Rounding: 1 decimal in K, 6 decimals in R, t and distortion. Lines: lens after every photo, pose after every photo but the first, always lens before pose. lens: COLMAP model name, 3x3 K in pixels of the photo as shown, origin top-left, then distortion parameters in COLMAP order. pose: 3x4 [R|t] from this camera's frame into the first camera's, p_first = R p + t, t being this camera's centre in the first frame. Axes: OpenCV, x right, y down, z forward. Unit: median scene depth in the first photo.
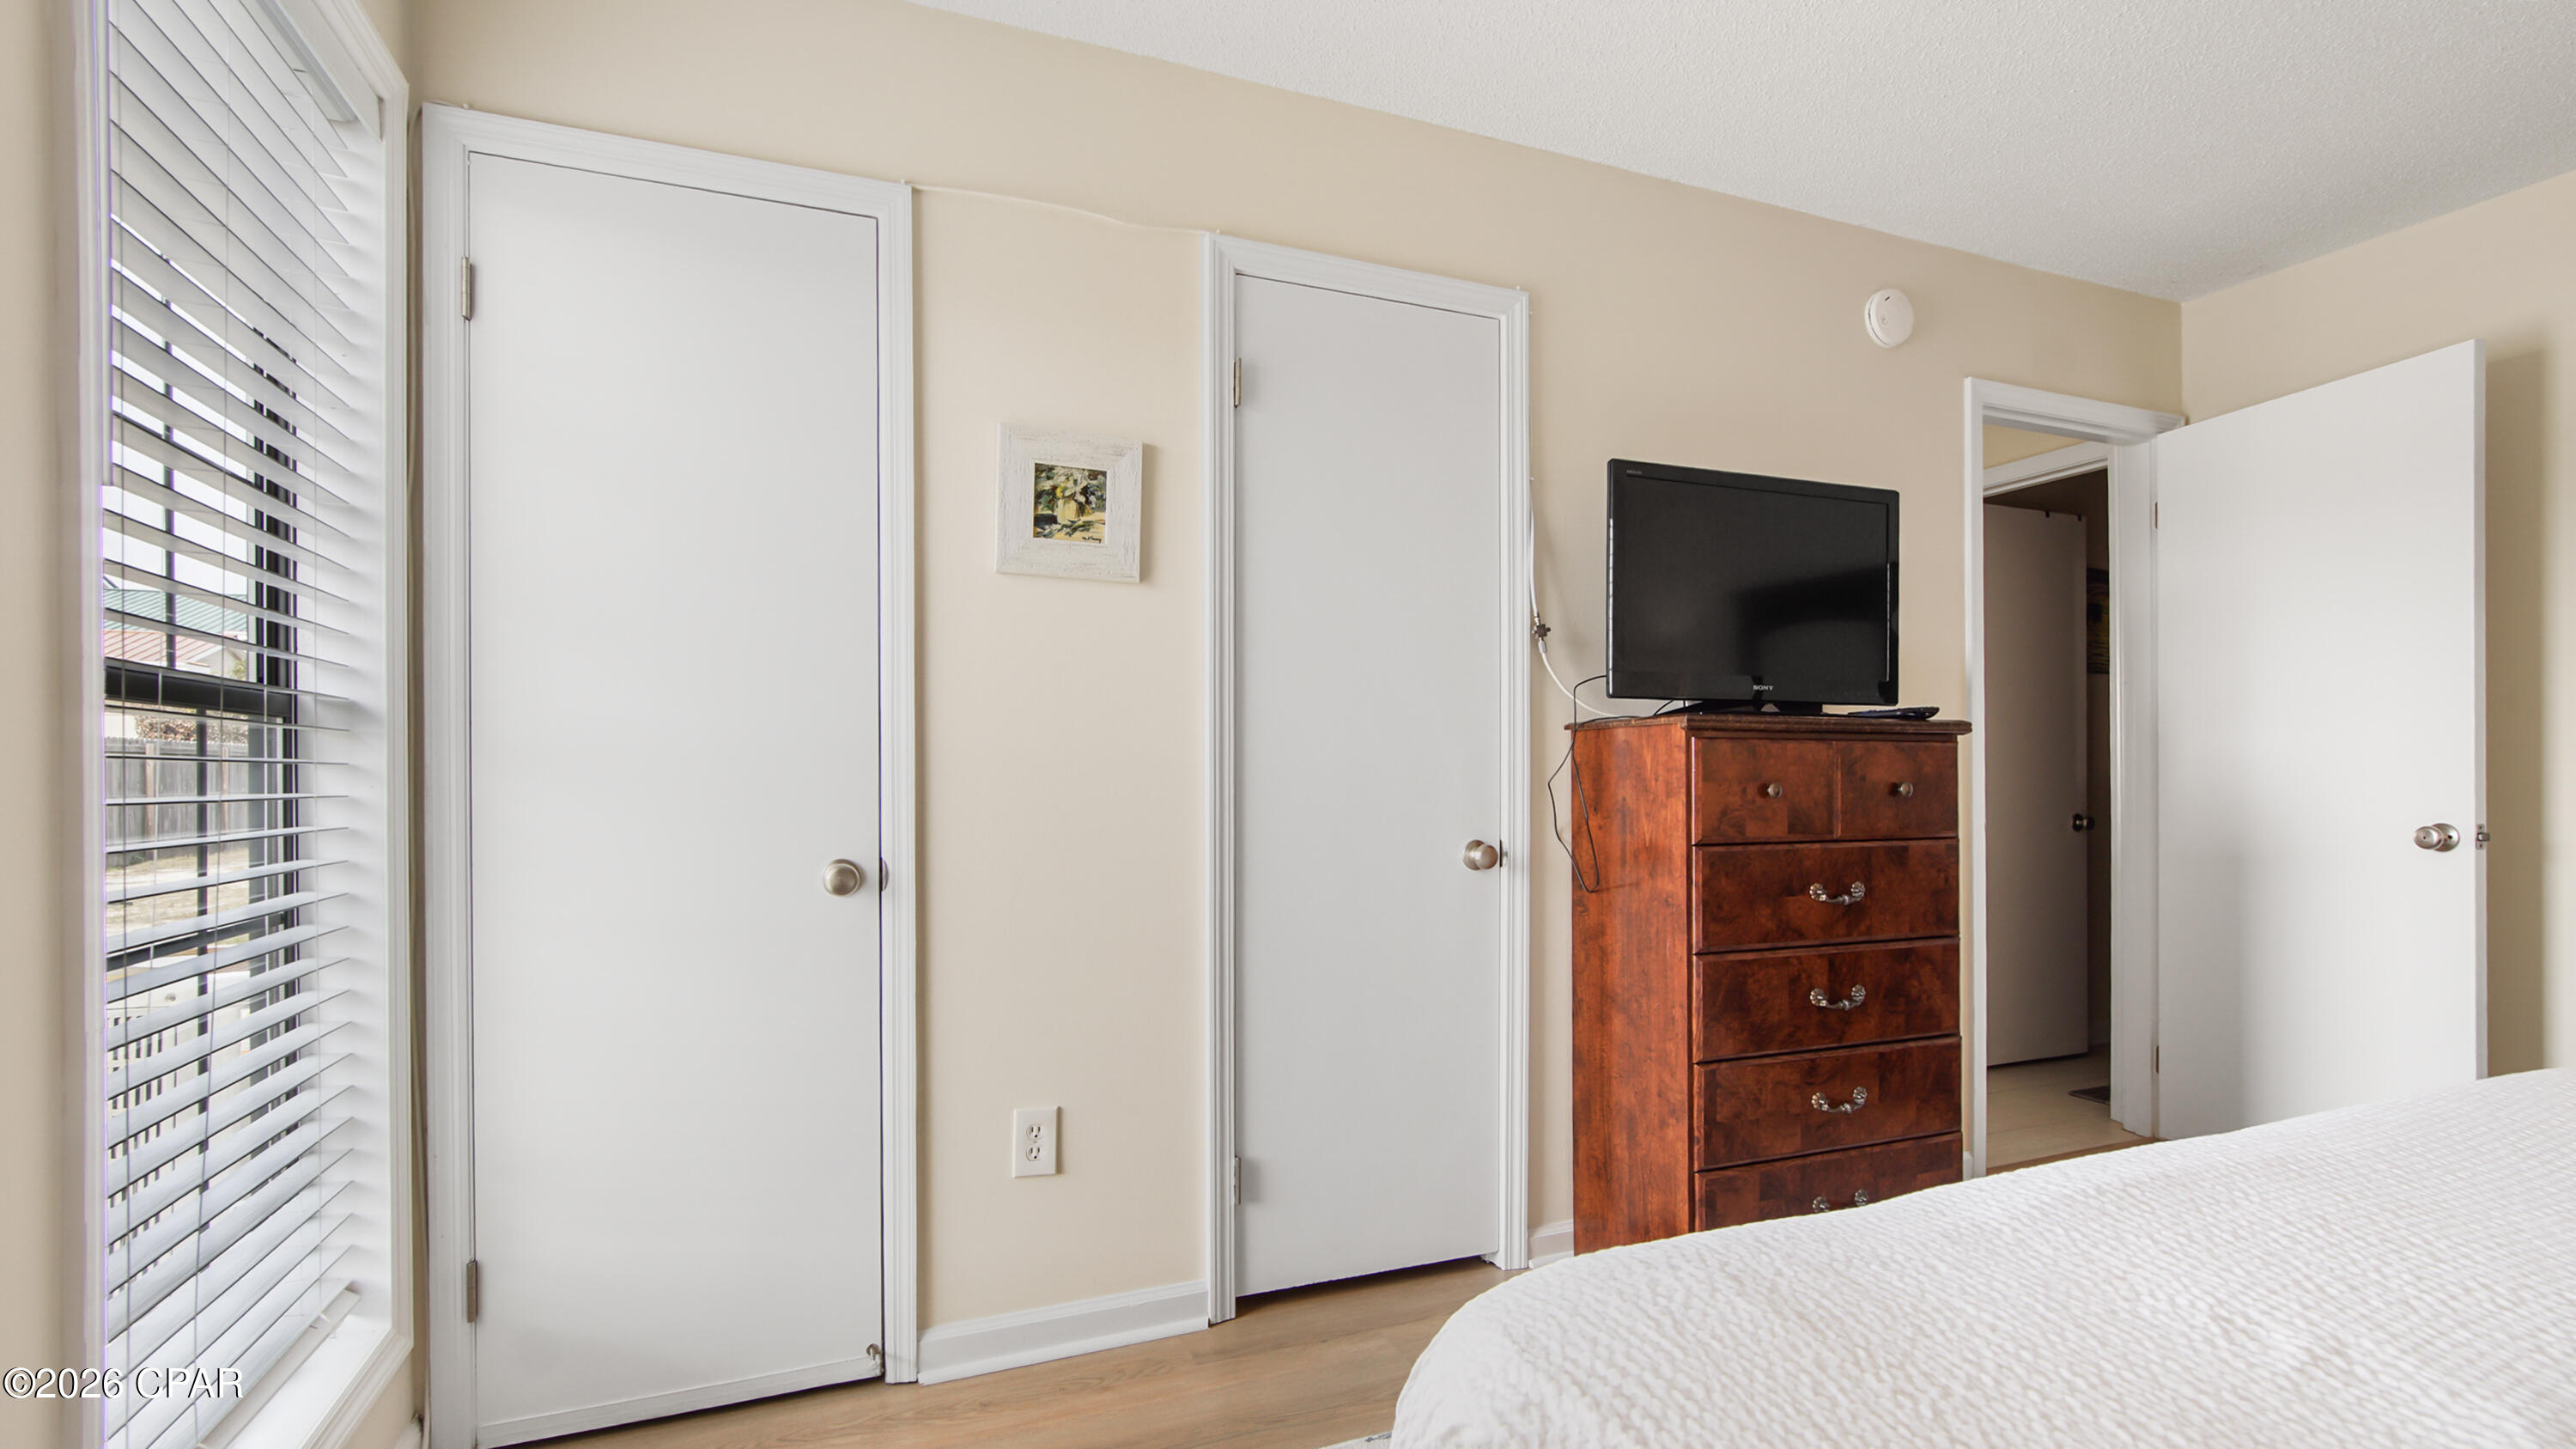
lens RADIAL K [[1212.9, 0, 1302.9], [0, 1212.9, 750.5], [0, 0, 1]] dist [-0.012464, 0.003841]
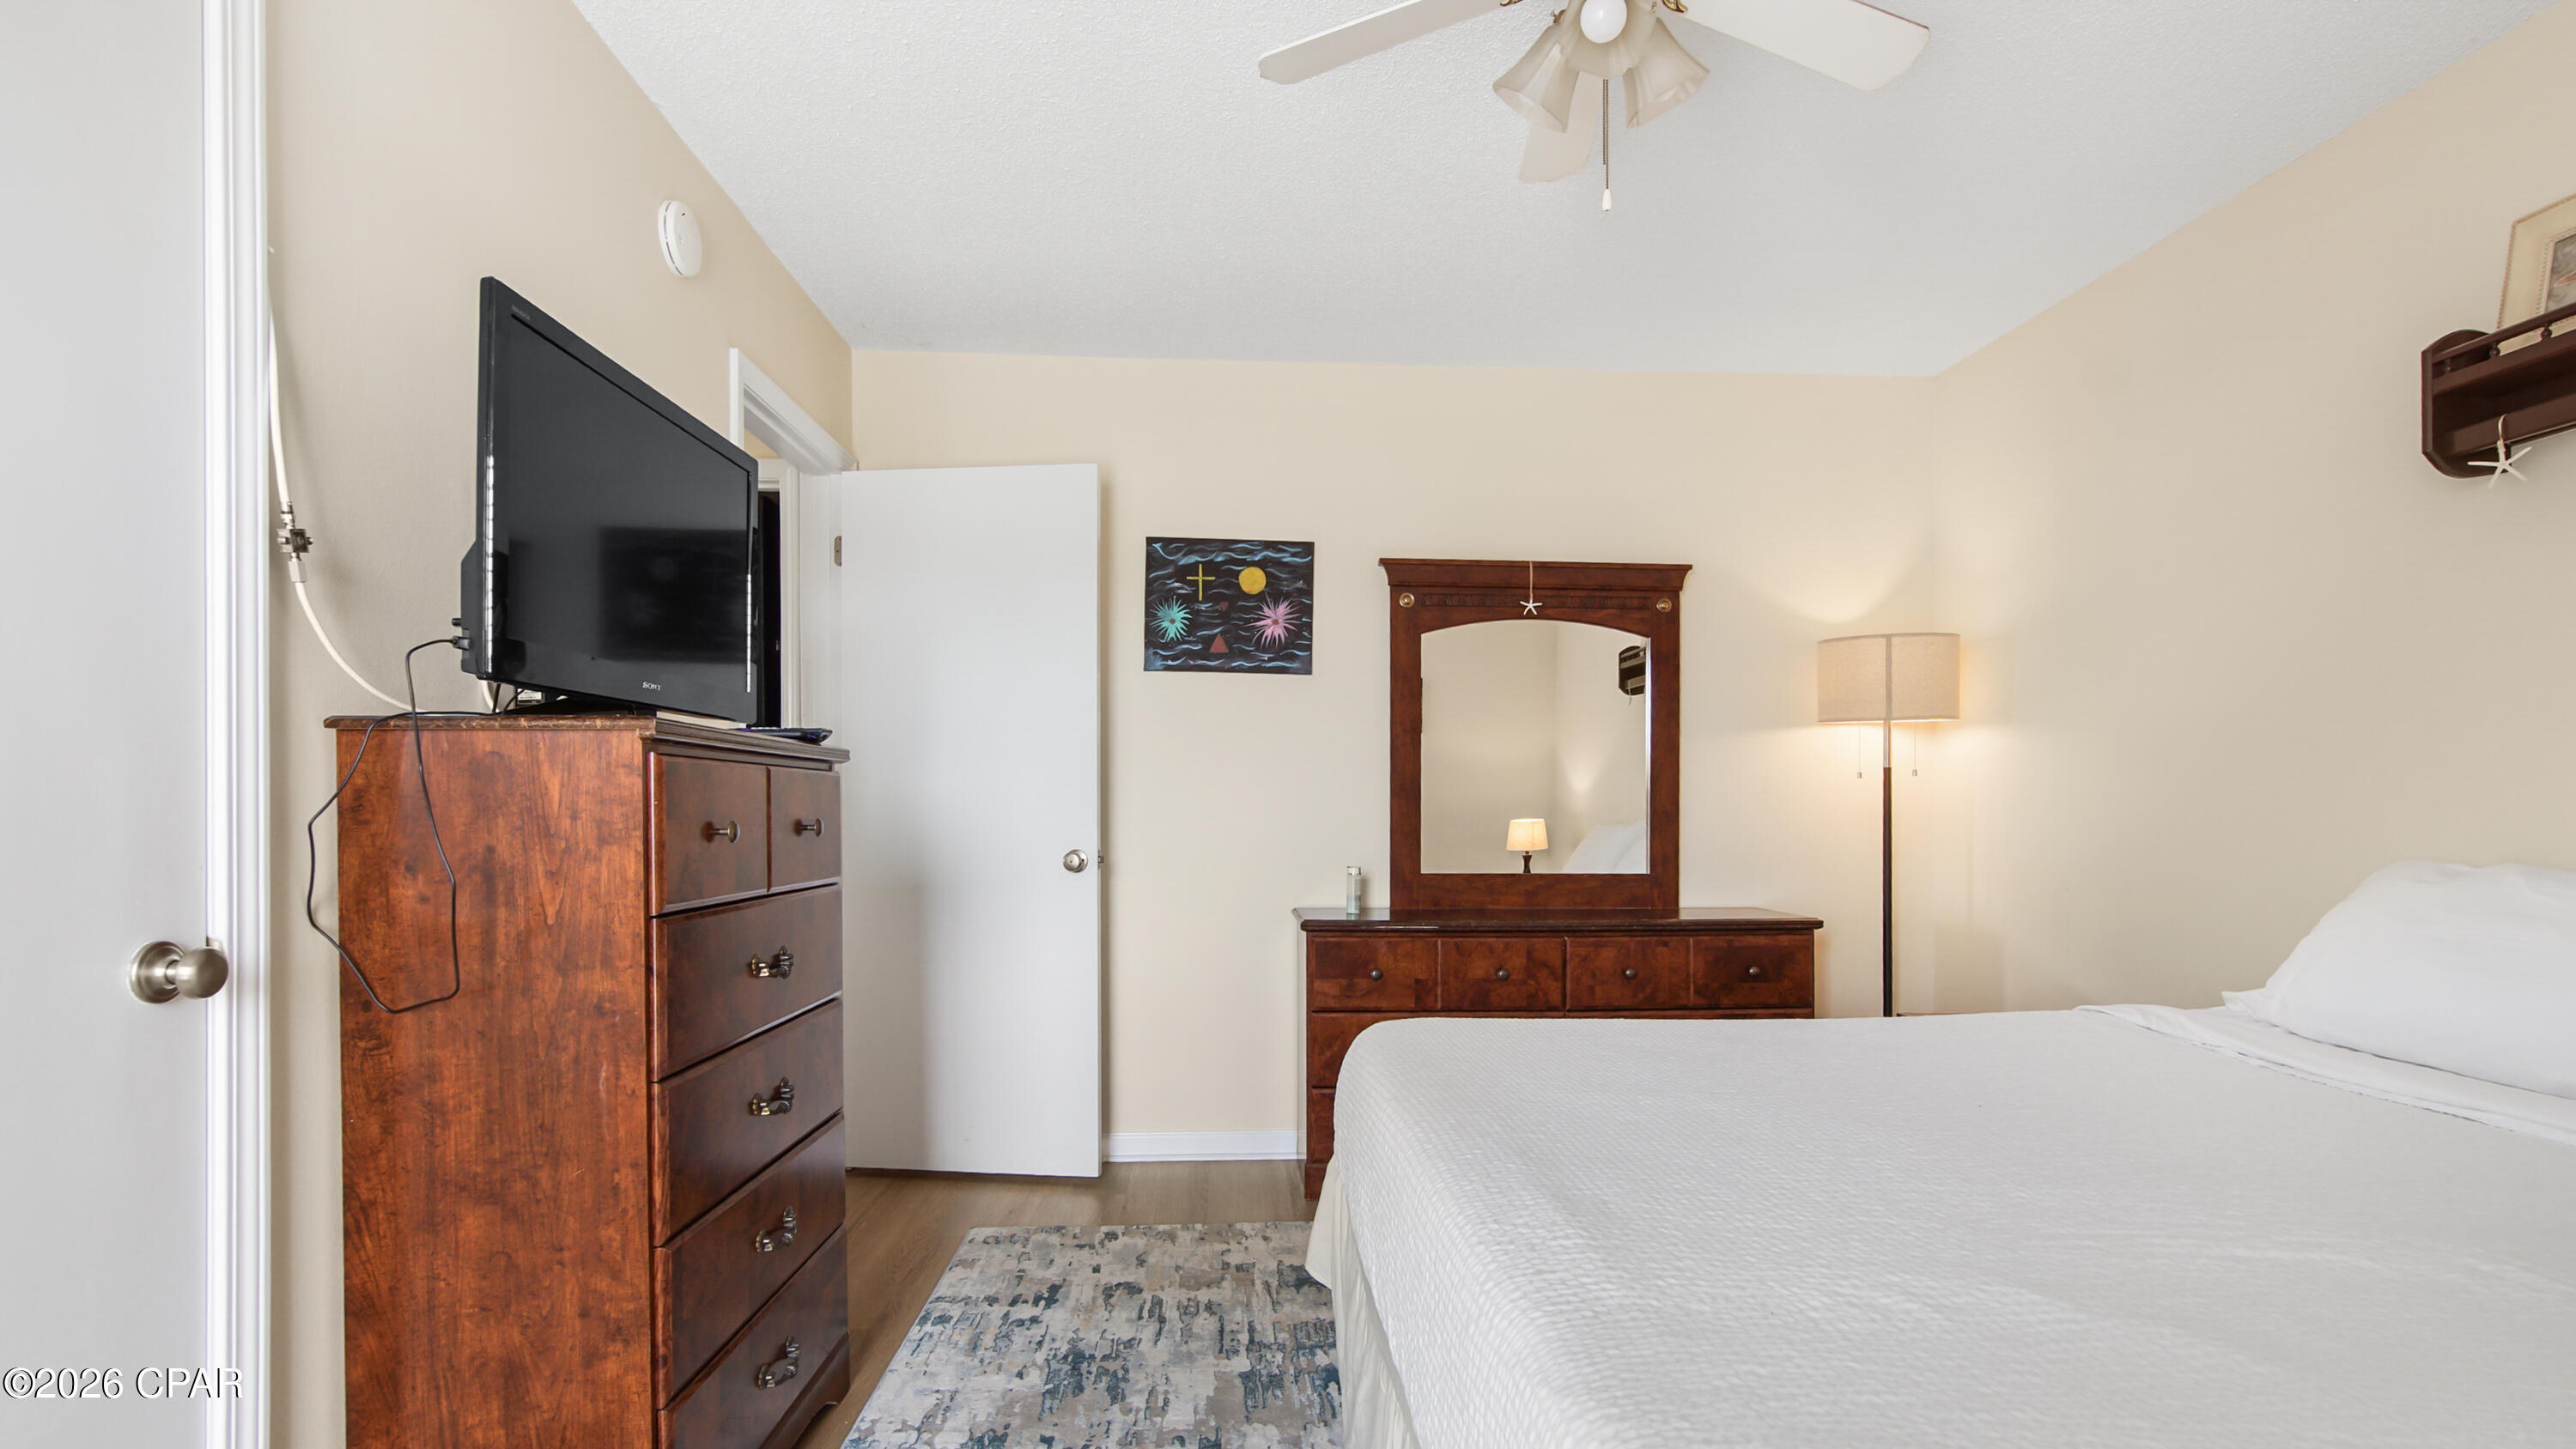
lens RADIAL K [[1212.5, 0, 1306.8], [0, 1212.5, 810.2], [0, 0, 1]] dist [-0.012464, 0.003841]
pose [[0.320078, 0.001207, 0.947390, -0.177966], [-0.024299, 0.999681, 0.006935, 0.006739], [-0.947079, -0.025241, 0.320005, 0.435649]]
